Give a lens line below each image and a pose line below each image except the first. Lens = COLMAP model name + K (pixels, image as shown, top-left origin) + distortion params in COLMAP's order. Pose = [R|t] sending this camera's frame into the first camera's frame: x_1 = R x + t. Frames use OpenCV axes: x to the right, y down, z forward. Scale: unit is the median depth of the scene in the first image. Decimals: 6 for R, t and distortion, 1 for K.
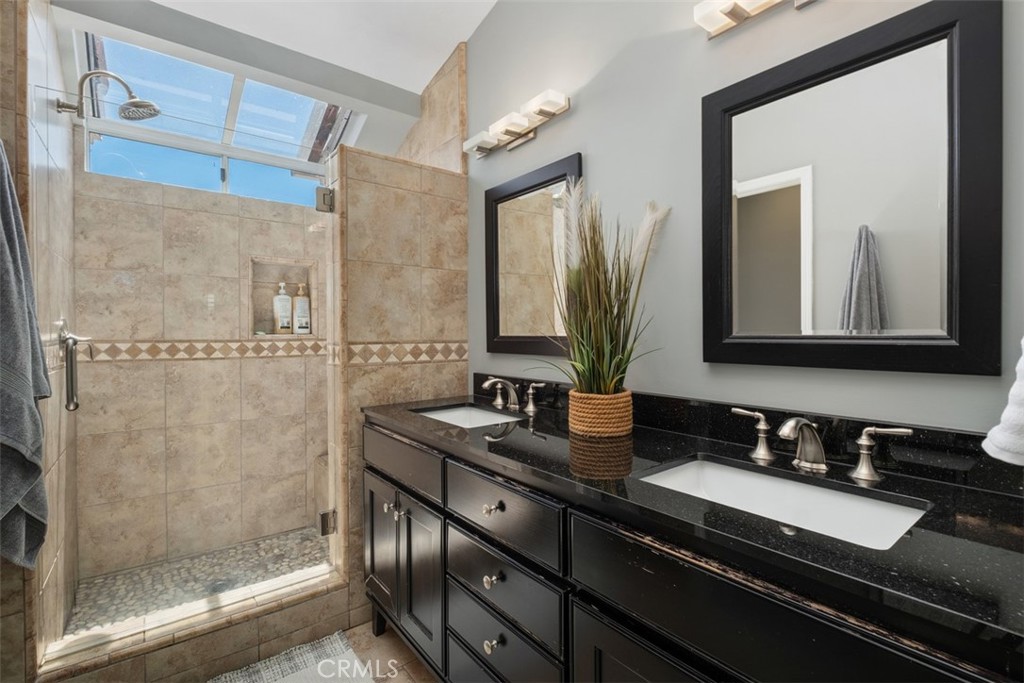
lens RADIAL K [[471.8, 0, 512.0], [0, 471.8, 337.8], [0, 0, 1]] dist [0.004654, -0.009810]
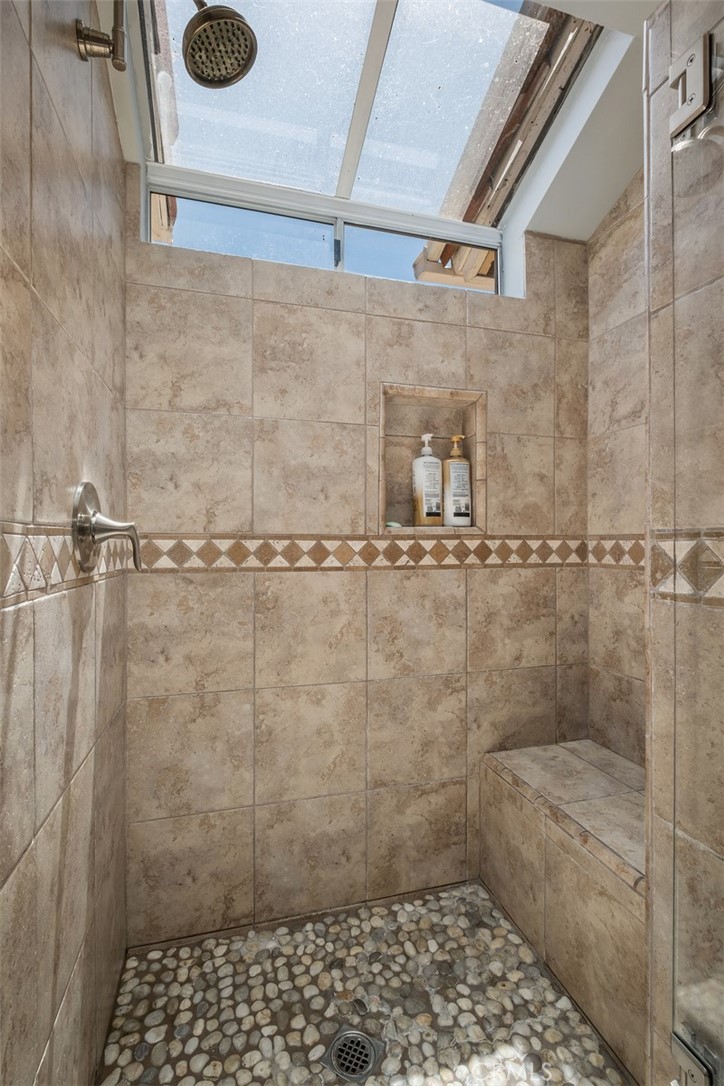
lens RADIAL K [[500.3, 0, 357.7], [0, 500.3, 541.5], [0, 0, 1]] dist [0.004654, -0.009810]
pose [[0.922961, 0.001899, -0.384889, -0.393870], [-0.004805, 0.999967, -0.006589, 0.016582], [0.384864, 0.007931, 0.922939, 0.497943]]
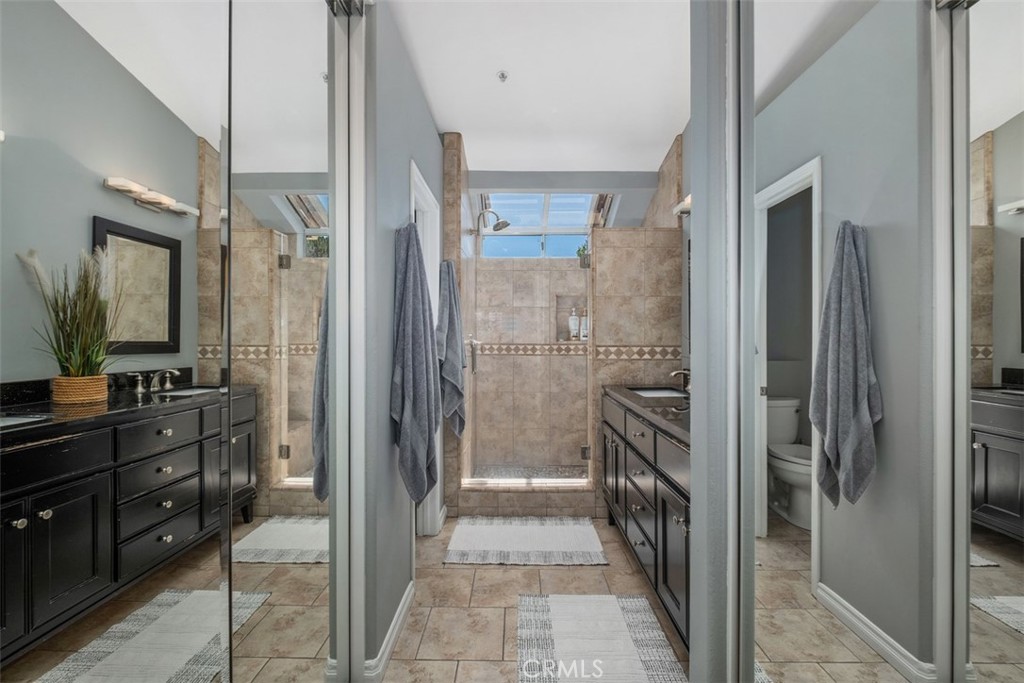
lens RADIAL K [[440.9, 0, 512.0], [0, 440.9, 341.5], [0, 0, 1]] dist [0.001720, -0.005204]
pose [[0.779772, 0.004024, -0.626051, 0.325541], [-0.007857, 0.999963, -0.003358, 0.001937], [0.626014, 0.007537, 0.779775, -0.329301]]
